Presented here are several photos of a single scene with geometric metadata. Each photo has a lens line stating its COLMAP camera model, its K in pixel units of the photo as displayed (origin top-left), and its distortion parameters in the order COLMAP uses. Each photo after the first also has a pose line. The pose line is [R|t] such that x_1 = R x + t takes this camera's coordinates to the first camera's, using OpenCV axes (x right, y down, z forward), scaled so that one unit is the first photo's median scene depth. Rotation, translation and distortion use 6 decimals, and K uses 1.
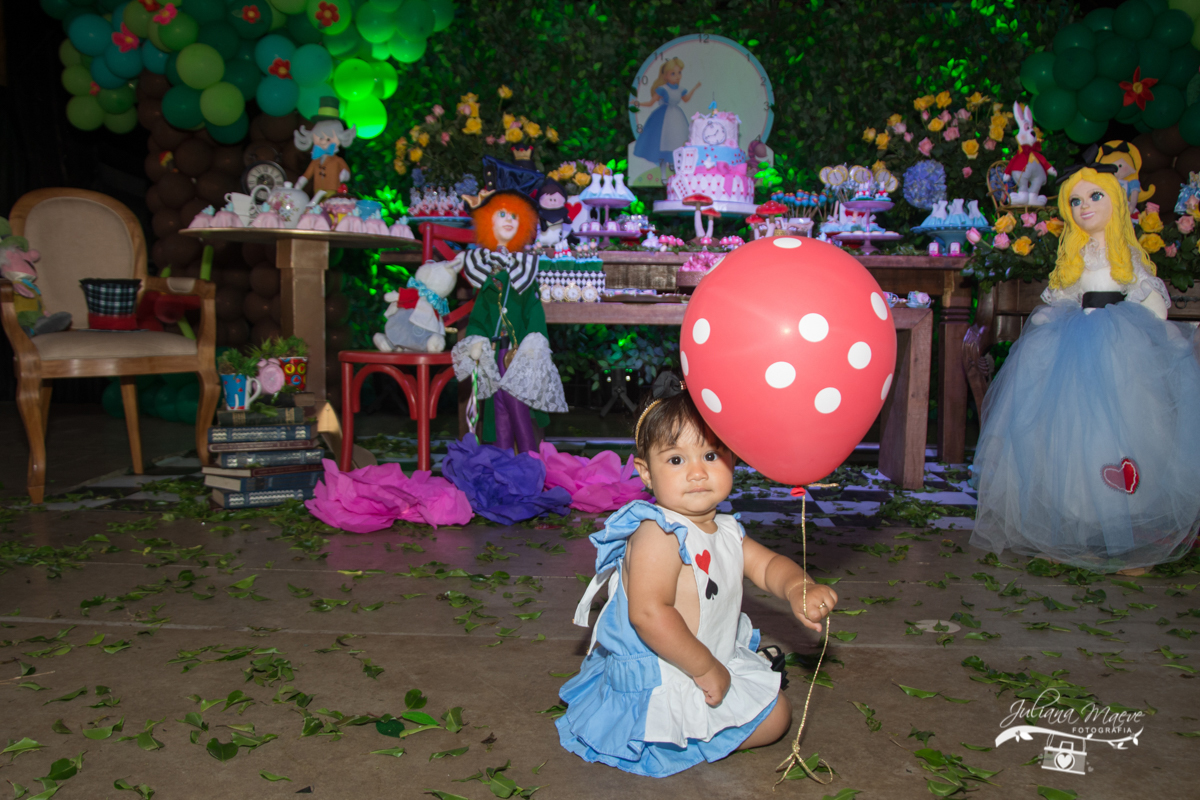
lens RADIAL K [[1092.8, 0, 598.0], [0, 1092.8, 424.3], [0, 0, 1]] dist [-0.170093, 0.133827]
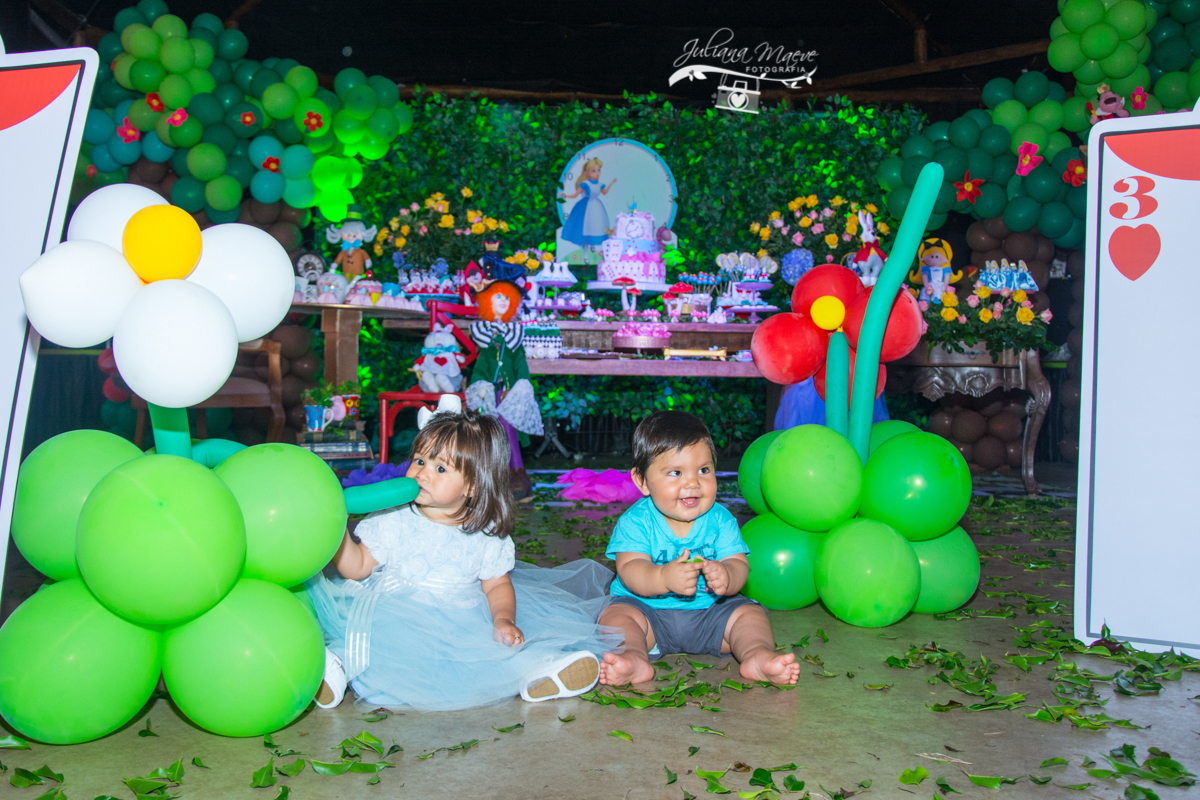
lens RADIAL K [[1200.2, 0, 556.0], [0, 1200.2, 366.6], [0, 0, 1]] dist [-0.080664, -0.000675]
pose [[0.997481, 0.000637, 0.070931, -0.093670], [0.007298, 0.993731, -0.111555, 0.056694], [-0.070557, 0.111792, 0.991224, -0.422903]]
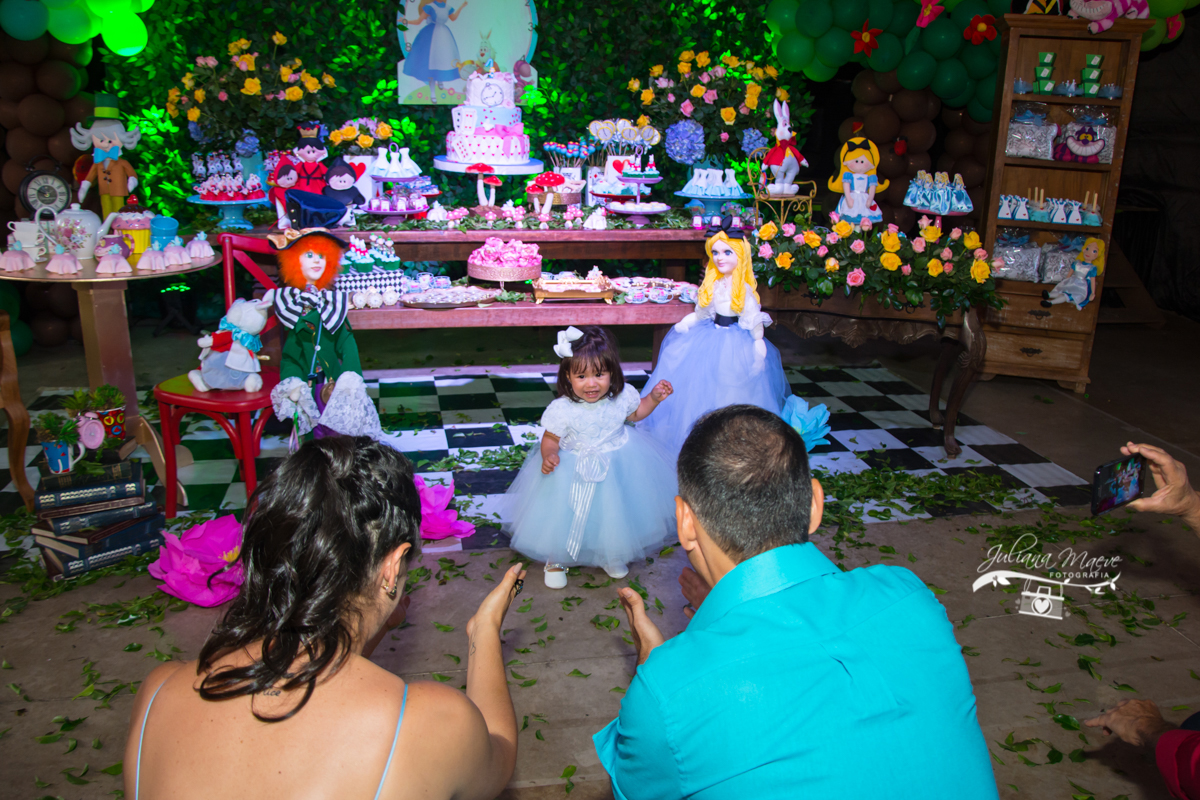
lens RADIAL K [[986.0, 0, 614.9], [0, 986.0, 411.1], [0, 0, 1]] dist [-0.168007, 0.116966]
pose [[0.963997, -0.065175, 0.257801, -0.041496], [0.008636, 0.976660, 0.214619, -0.182078], [-0.265772, -0.204666, 0.942060, 0.026080]]
